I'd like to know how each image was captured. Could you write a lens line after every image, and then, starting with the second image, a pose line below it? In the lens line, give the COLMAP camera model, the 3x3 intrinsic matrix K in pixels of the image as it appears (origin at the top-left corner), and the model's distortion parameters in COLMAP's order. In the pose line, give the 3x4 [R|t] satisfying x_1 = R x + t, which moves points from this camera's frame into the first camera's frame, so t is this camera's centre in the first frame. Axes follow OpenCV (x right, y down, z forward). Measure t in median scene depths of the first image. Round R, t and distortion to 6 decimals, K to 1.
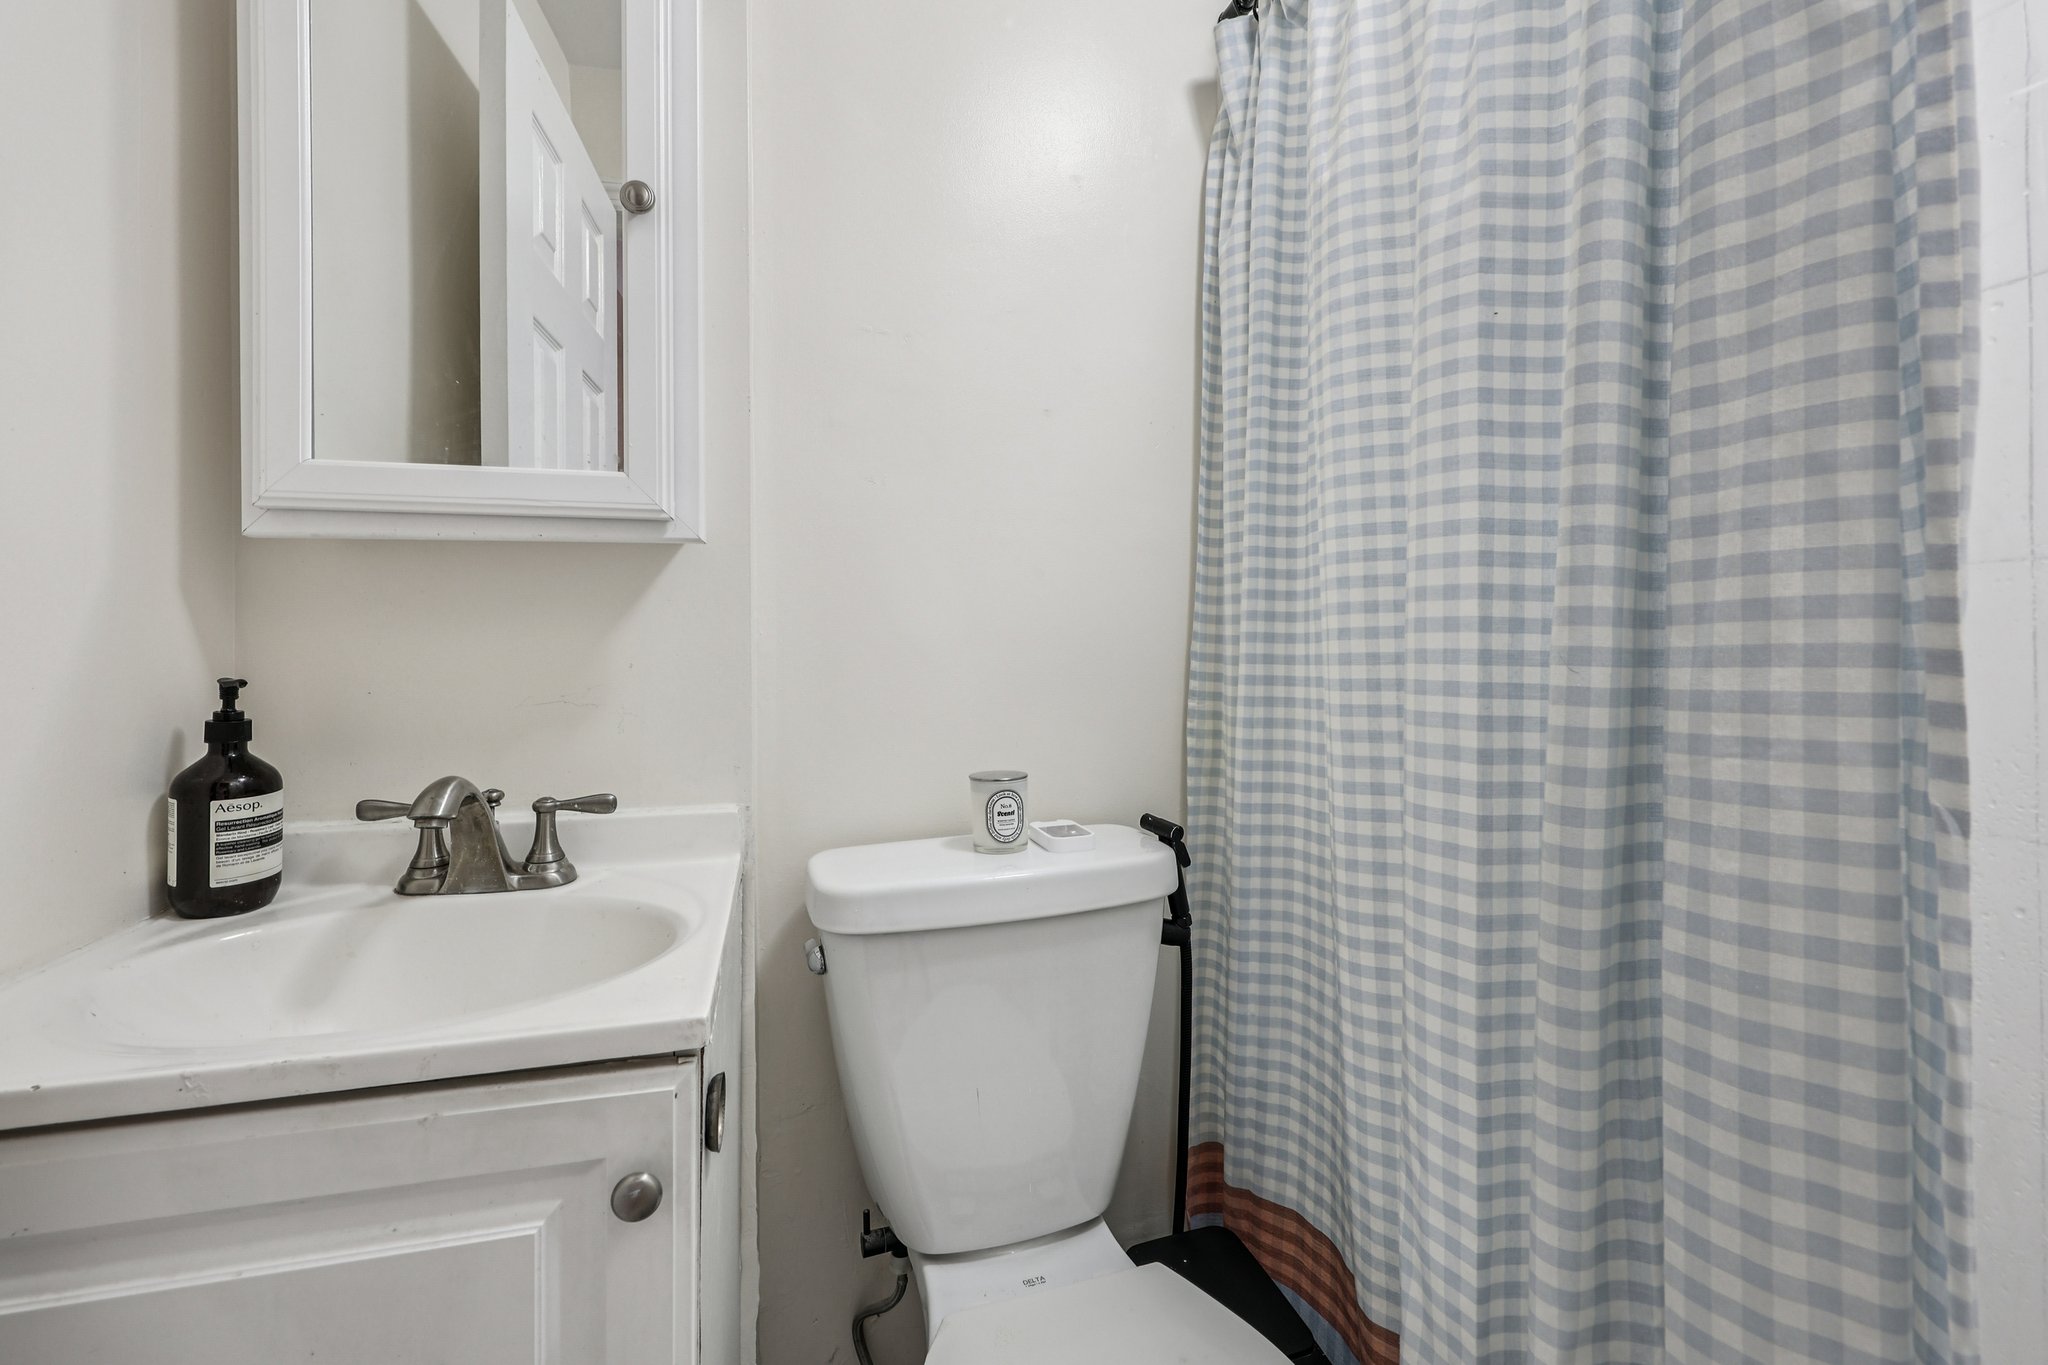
lens RADIAL K [[837.2, 0, 1013.2], [0, 837.2, 682.6], [0, 0, 1]] dist [0.000586, 0.000562]
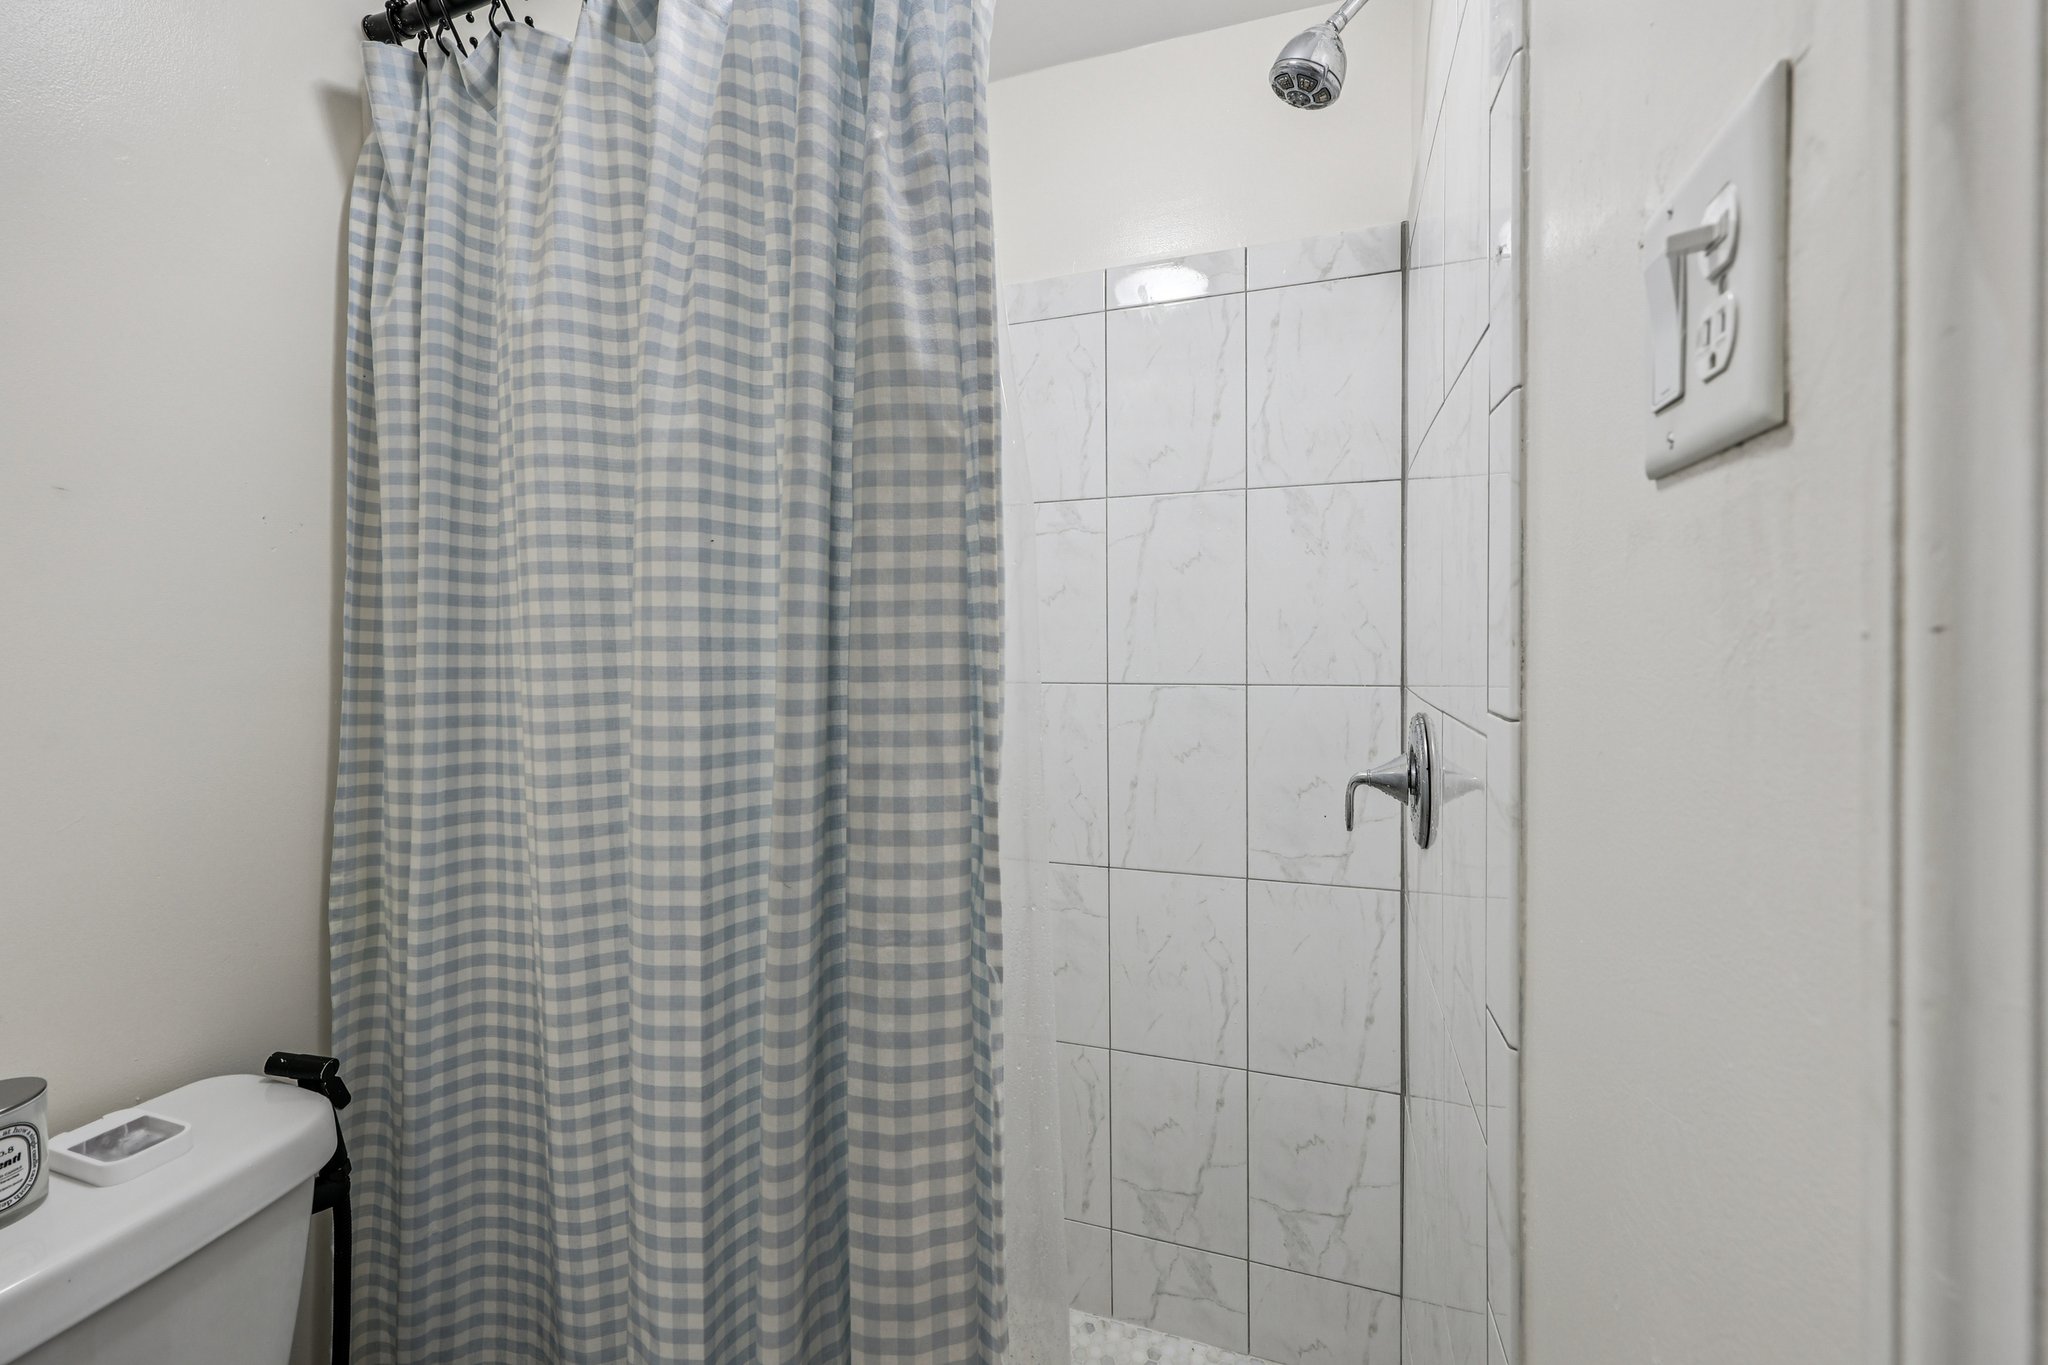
lens RADIAL K [[837.2, 0, 1013.5], [0, 837.2, 682.4], [0, 0, 1]] dist [0.000586, 0.000562]
pose [[0.573270, -0.014943, 0.819230, -0.074658], [0.002891, 0.999864, 0.016215, -0.197262], [-0.819362, -0.006927, 0.573235, 0.030179]]
